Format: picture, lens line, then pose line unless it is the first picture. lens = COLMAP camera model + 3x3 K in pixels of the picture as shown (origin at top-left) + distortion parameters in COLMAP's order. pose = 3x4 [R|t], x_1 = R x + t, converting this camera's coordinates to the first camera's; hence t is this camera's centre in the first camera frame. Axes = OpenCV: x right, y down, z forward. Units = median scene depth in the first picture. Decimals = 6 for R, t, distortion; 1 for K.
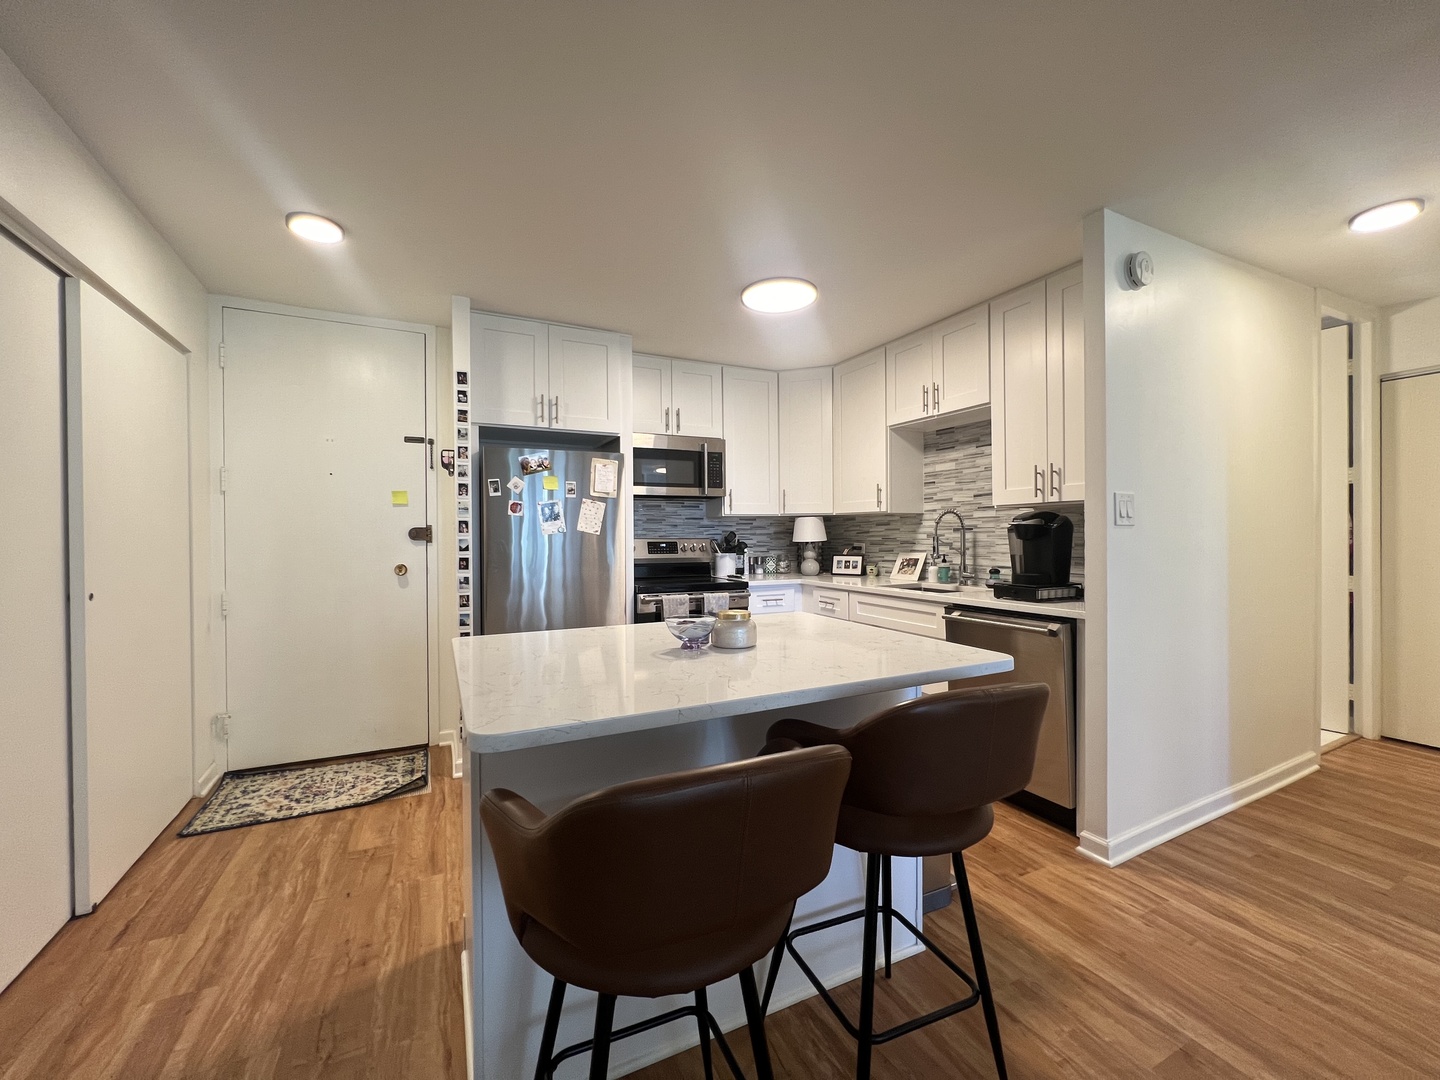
lens RADIAL K [[576.1, 0, 714.7], [0, 576.1, 535.5], [0, 0, 1]] dist [-0.003886, 0.000373]
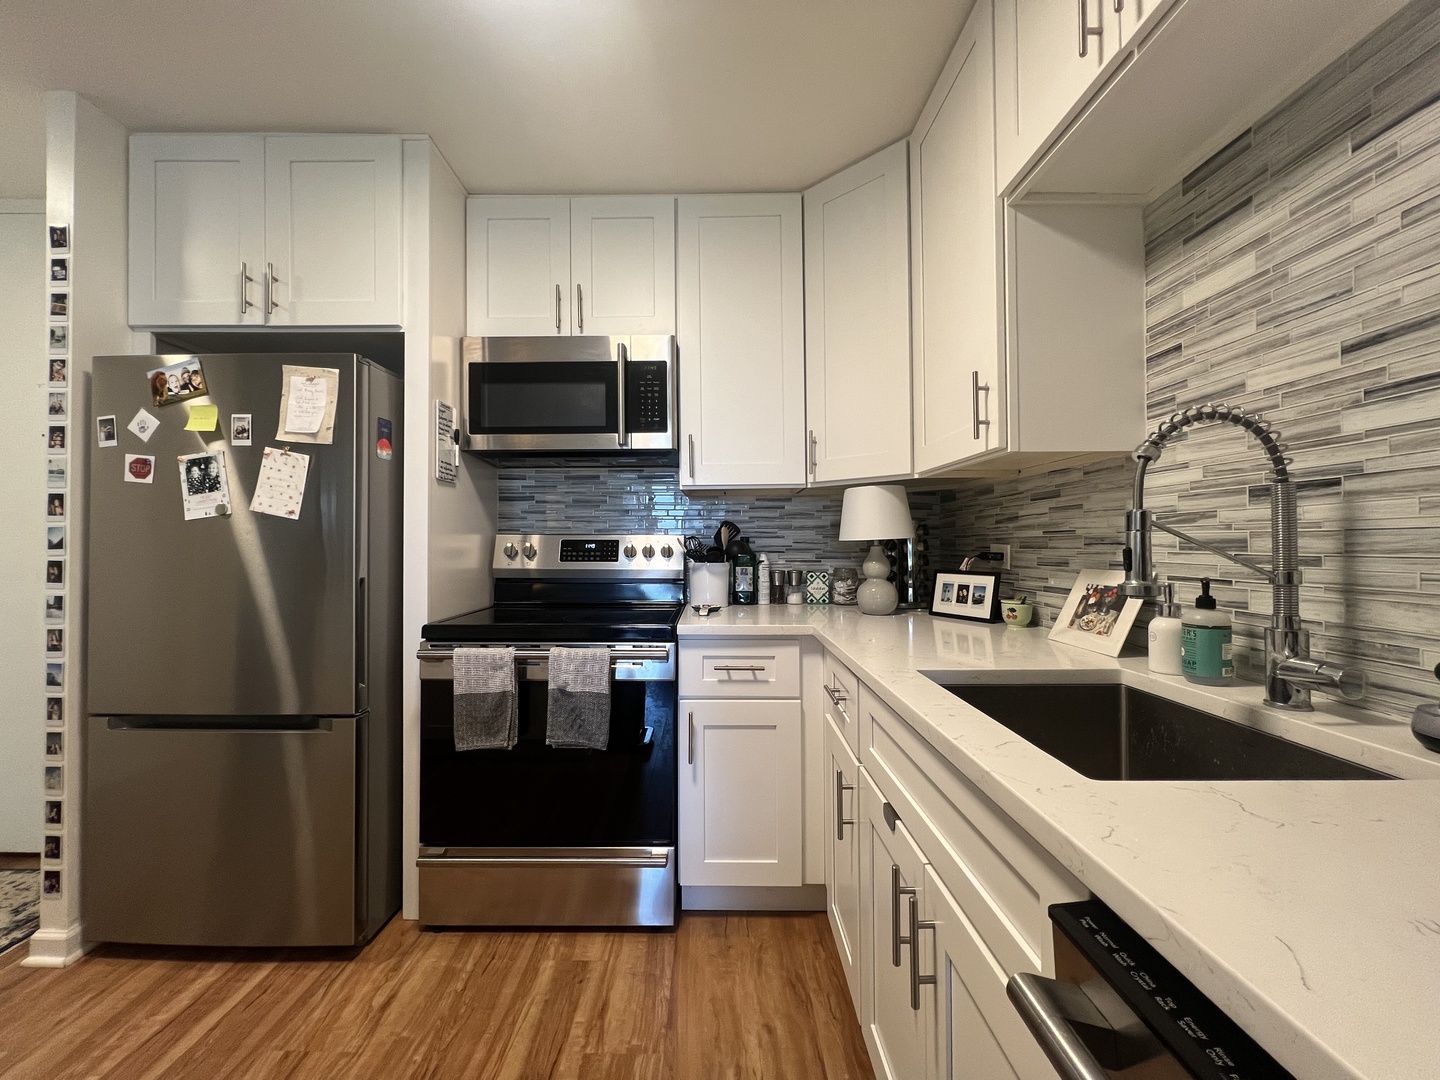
lens RADIAL K [[576.1, 0, 716.0], [0, 576.1, 535.1], [0, 0, 1]] dist [-0.003886, 0.000373]
pose [[0.901313, -0.002483, -0.433160, 0.292197], [-0.003695, 0.999903, -0.013419, 0.014850], [0.433152, 0.013695, 0.901217, 0.615900]]
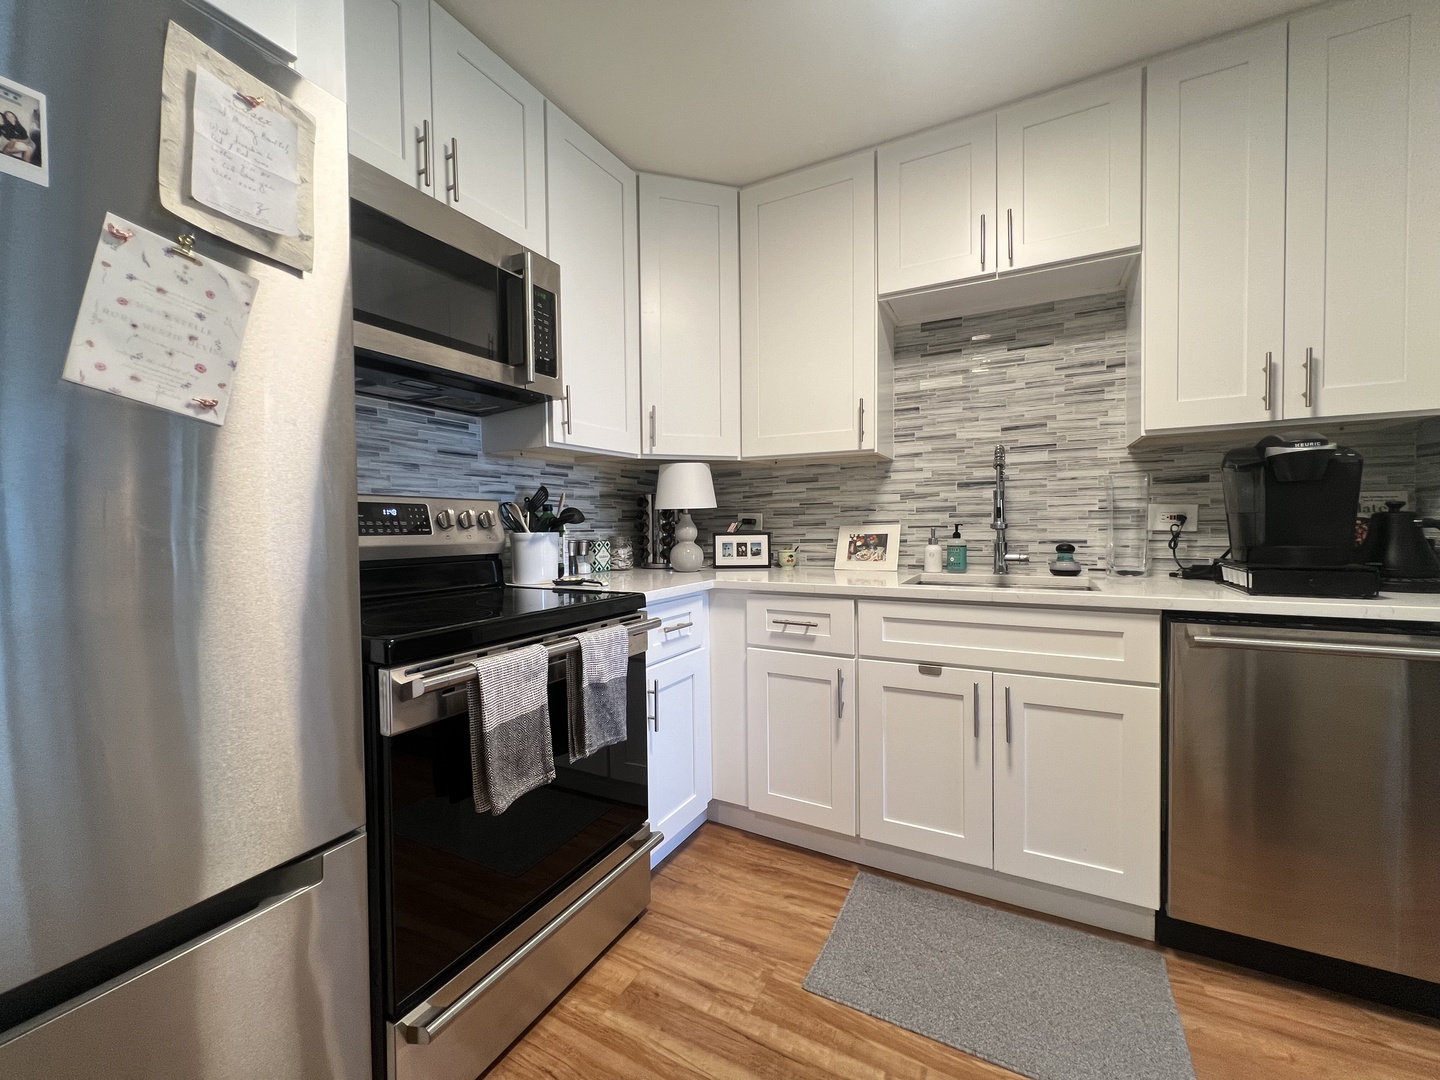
lens RADIAL K [[576.1, 0, 714.8], [0, 576.1, 535.3], [0, 0, 1]] dist [-0.003886, 0.000373]
pose [[0.811829, -0.015632, 0.583686, -0.154154], [0.008023, 0.999846, 0.015618, 0.031157], [-0.583840, -0.007996, 0.811829, 0.632548]]
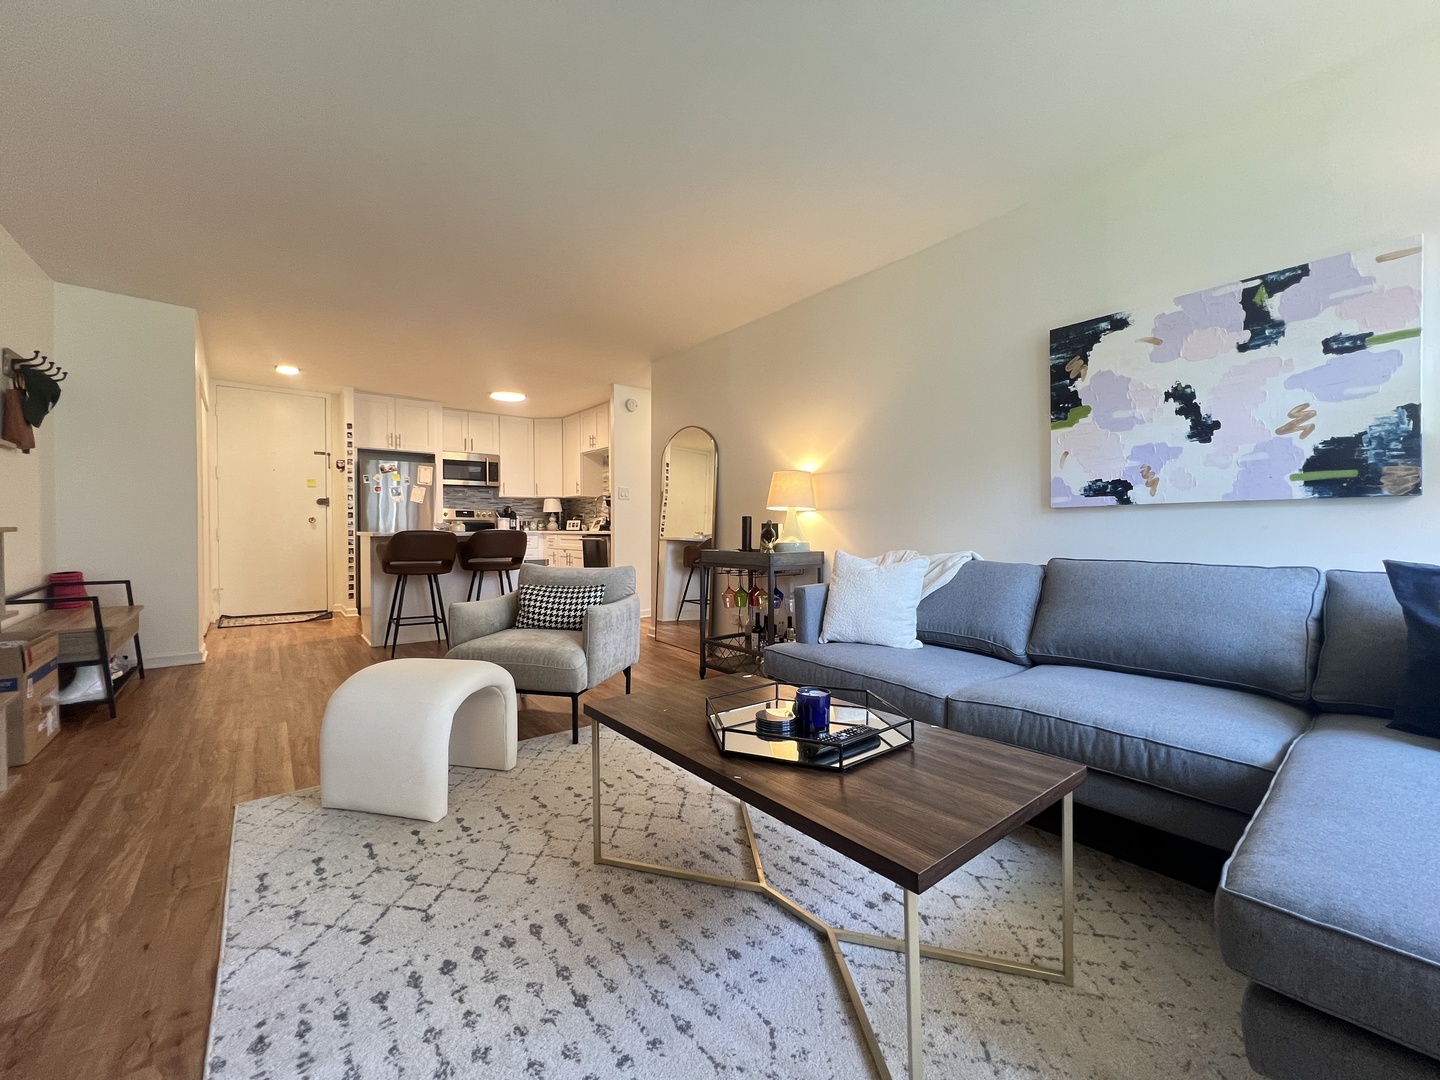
lens RADIAL K [[576.1, 0, 715.8], [0, 576.1, 536.8], [0, 0, 1]] dist [-0.003886, 0.000373]
pose [[0.976019, 0.003855, 0.217649, 0.319365], [-0.006545, 0.999911, 0.011640, 0.074904], [-0.217585, -0.012785, 0.975958, -1.048300]]
